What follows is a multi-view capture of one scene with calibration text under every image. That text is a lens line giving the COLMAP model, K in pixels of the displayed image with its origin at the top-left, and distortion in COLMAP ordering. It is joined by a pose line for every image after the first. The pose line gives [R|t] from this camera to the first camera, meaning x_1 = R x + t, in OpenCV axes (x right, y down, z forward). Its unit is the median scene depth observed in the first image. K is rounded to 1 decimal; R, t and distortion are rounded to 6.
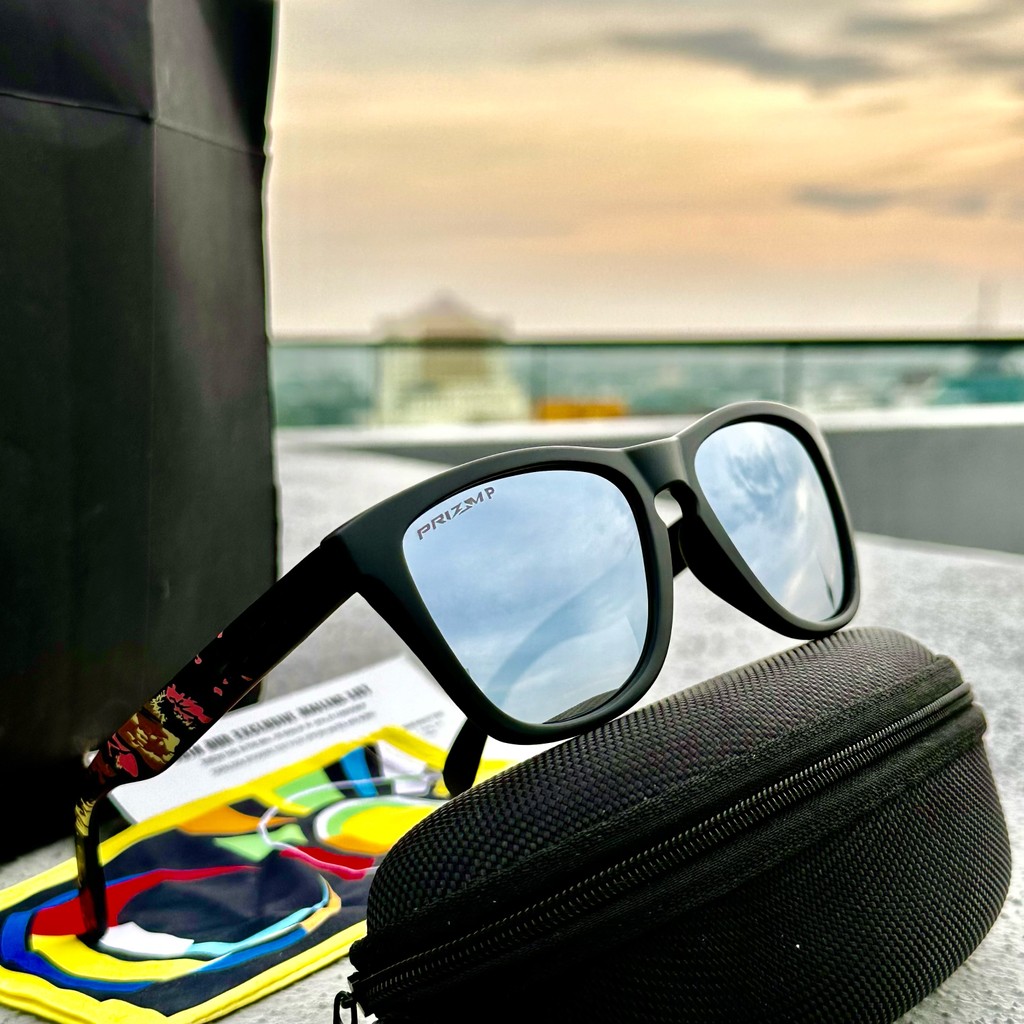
lens RADIAL K [[1651.9, 0, 526.2], [0, 1651.9, 508.6], [0, 0, 1]] dist [0.050622, 0.115578]
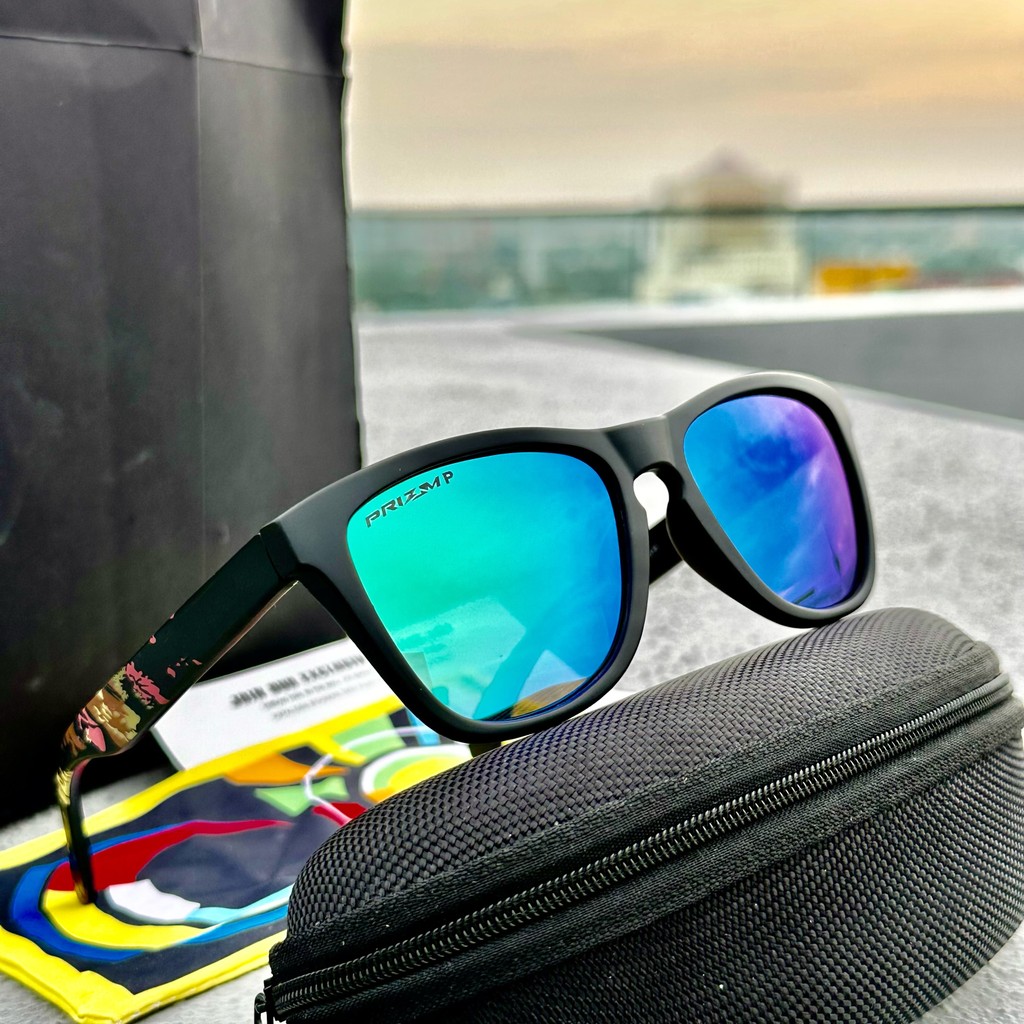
lens RADIAL K [[1670.0, 0, 512.0], [0, 1670.0, 512.0], [0, 0, 1]] dist [0.000774, 0.065837]
pose [[0.985030, 0.019769, -0.171249, 0.197253], [-0.006151, 0.996801, 0.079688, -0.070745], [0.172276, -0.077442, 0.982000, 0.085989]]
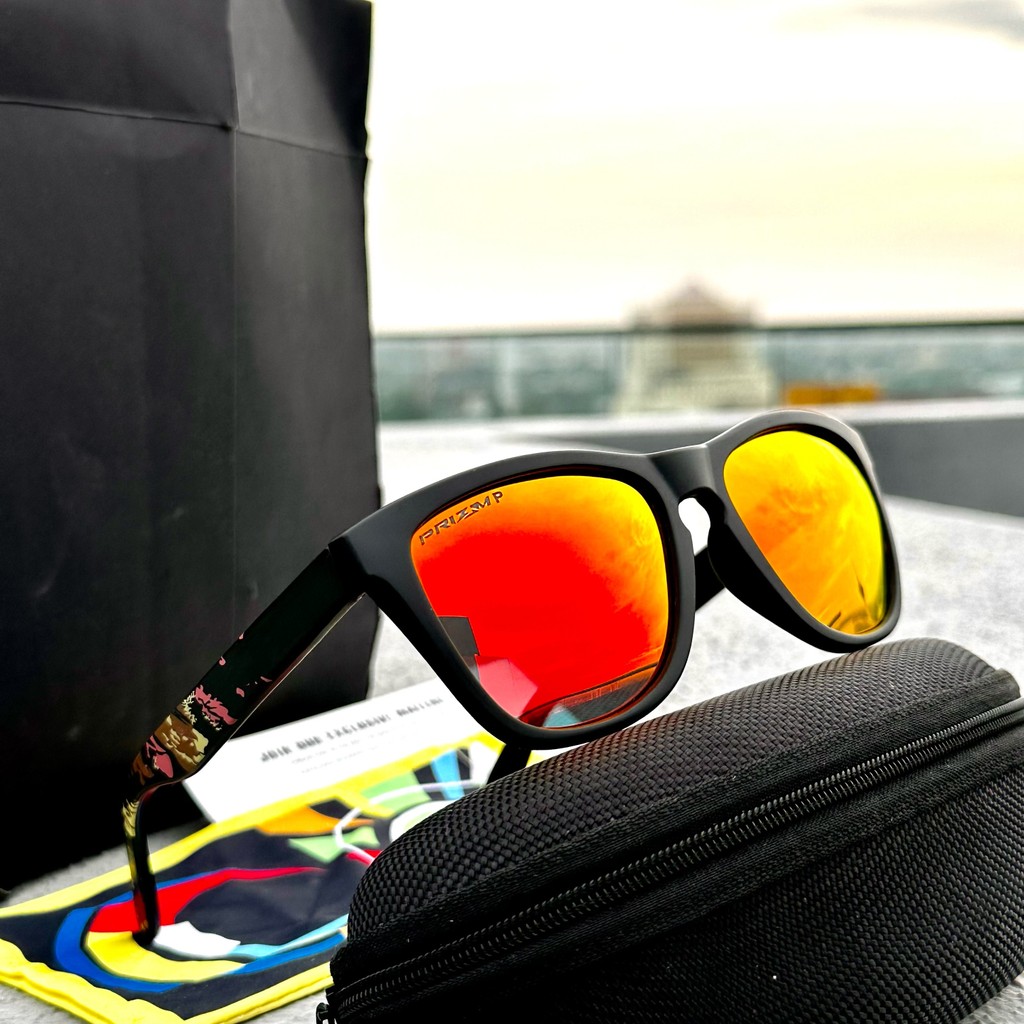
lens RADIAL K [[1669.5, 0, 512.0], [0, 1669.5, 512.0], [0, 0, 1]] dist [0.057285, -0.082034]
pose [[0.987475, -0.003150, -0.157744, 0.162915], [0.004571, 0.999952, 0.008650, -0.012720], [0.157709, -0.009263, 0.987442, 0.025974]]
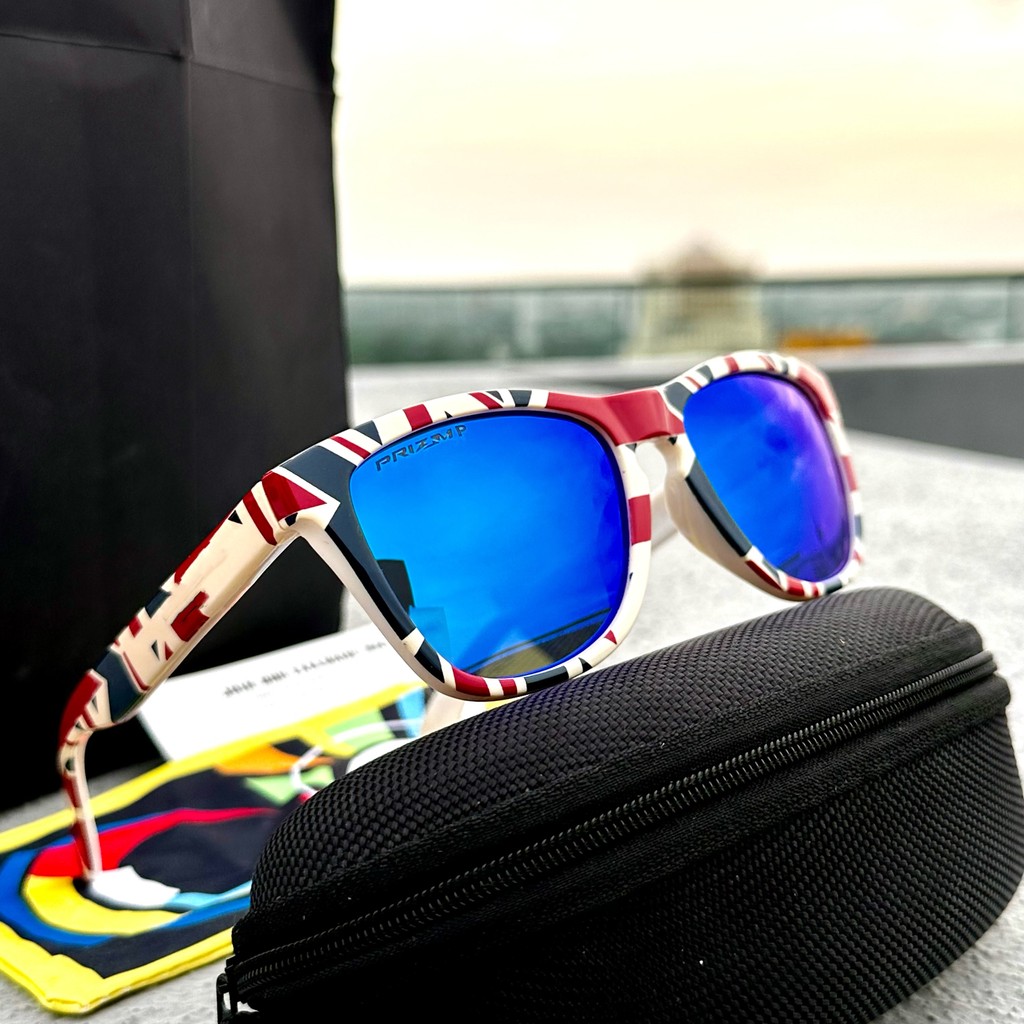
lens RADIAL K [[1513.2, 0, 512.0], [0, 1513.2, 512.0], [0, 0, 1]] dist [0.024127, -0.079606]
pose [[0.984544, 0.012179, -0.174713, 0.196595], [-0.003556, 0.998764, 0.049580, -0.012956], [0.175101, -0.048192, 0.983370, 0.201612]]
